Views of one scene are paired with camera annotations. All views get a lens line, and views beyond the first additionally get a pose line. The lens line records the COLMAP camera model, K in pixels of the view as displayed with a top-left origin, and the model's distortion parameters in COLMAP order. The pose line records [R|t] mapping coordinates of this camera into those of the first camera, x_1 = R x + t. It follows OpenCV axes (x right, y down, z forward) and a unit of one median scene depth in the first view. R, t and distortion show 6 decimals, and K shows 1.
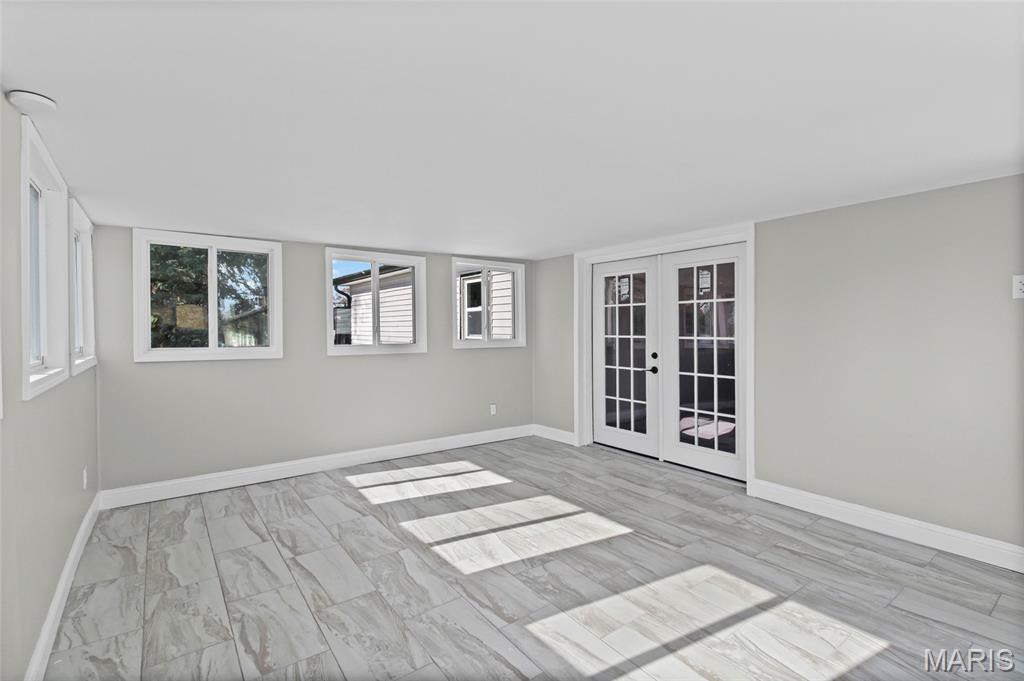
lens RADIAL K [[548.9, 0, 509.6], [0, 548.9, 335.2], [0, 0, 1]] dist [-0.001992, -0.000284]
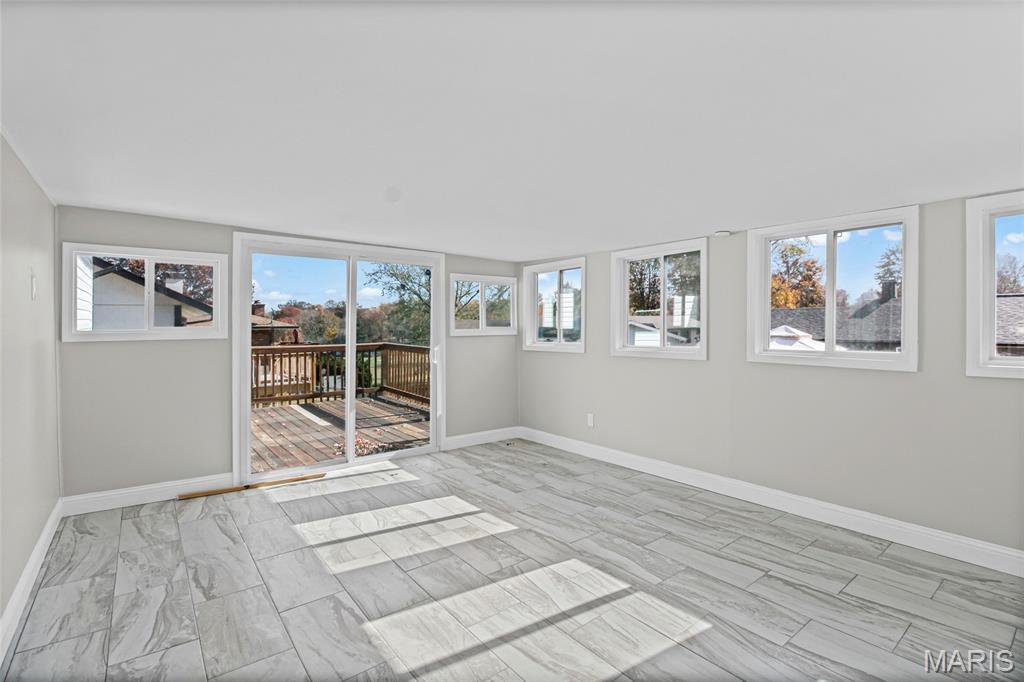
lens RADIAL K [[548.9, 0, 512.4], [0, 548.9, 333.6], [0, 0, 1]] dist [-0.001992, -0.000284]
pose [[-0.999792, 0.002190, -0.020263, 0.061124], [0.001746, 0.999758, 0.021930, -0.025871], [0.020306, 0.021890, -0.999554, 1.998958]]
